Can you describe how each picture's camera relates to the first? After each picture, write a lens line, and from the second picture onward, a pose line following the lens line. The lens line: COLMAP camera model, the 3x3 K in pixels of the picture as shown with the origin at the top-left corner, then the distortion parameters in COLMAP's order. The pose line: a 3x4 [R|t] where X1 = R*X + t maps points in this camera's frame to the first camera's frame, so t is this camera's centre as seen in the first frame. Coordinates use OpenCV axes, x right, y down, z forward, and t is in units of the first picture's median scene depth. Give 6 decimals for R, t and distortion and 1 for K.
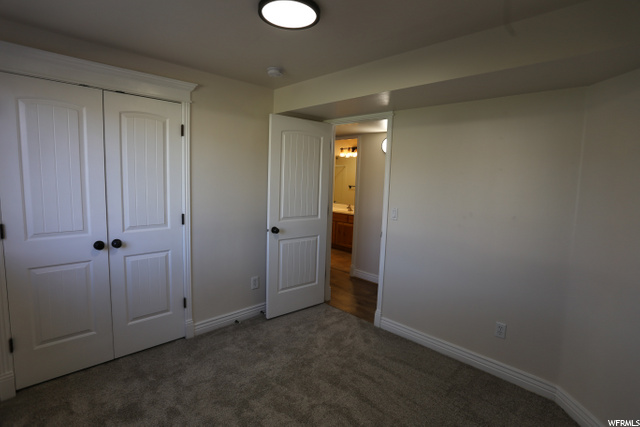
lens RADIAL K [[309.4, 0, 319.5], [0, 309.4, 215.3], [0, 0, 1]] dist [-0.038479, 0.011740]
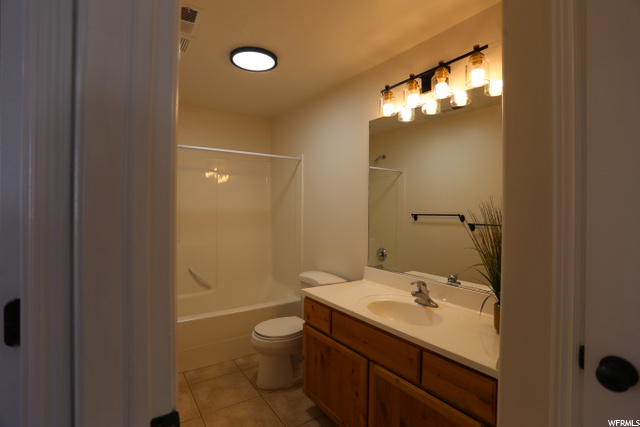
lens RADIAL K [[309.4, 0, 319.7], [0, 309.4, 215.5], [0, 0, 1]] dist [-0.038479, 0.011740]
pose [[0.981951, -0.030138, -0.186717, 0.061058], [0.010006, 0.994118, -0.107837, -0.062163], [0.188869, 0.104023, 0.976477, 0.710400]]
